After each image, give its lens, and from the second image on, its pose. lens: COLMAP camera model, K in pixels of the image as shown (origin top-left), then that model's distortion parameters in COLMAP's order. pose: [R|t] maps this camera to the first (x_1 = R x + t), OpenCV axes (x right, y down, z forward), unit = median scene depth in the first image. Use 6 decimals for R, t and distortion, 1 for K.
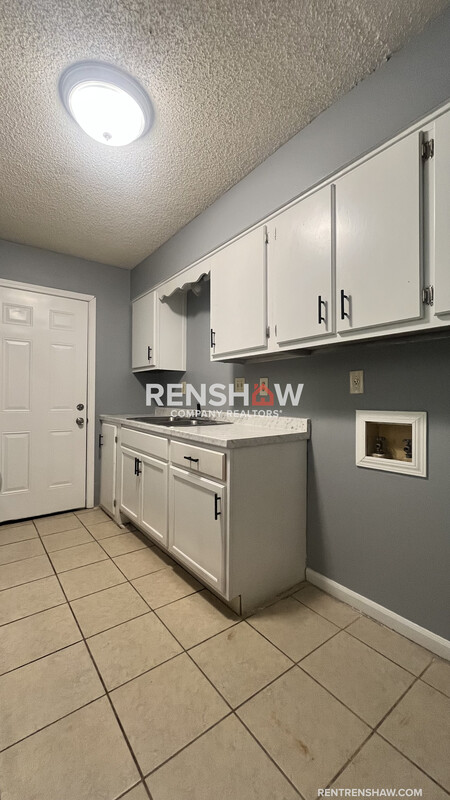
lens RADIAL K [[322.8, 0, 223.2], [0, 322.8, 396.5], [0, 0, 1]] dist [-0.000231, -0.000161]
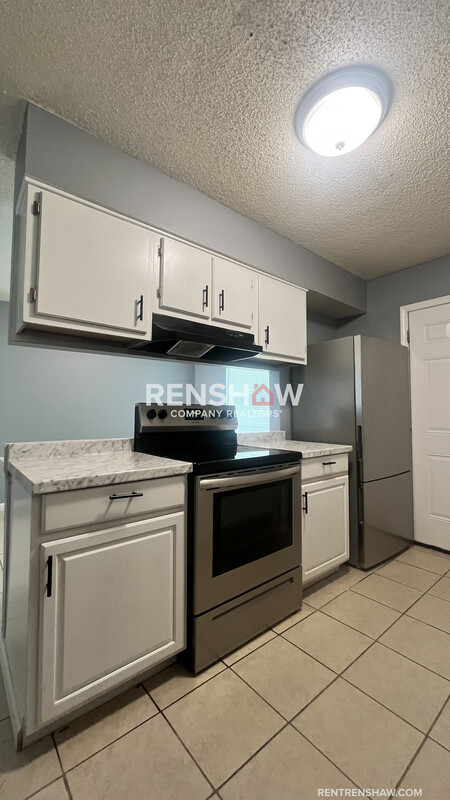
lens RADIAL K [[322.8, 0, 223.2], [0, 322.8, 396.5], [0, 0, 1]] dist [-0.000231, -0.000161]
pose [[0.052955, -0.054162, -0.997127, 0.545511], [-0.003372, 0.998513, -0.054416, -0.009831], [0.998591, 0.006244, 0.052694, 0.618435]]
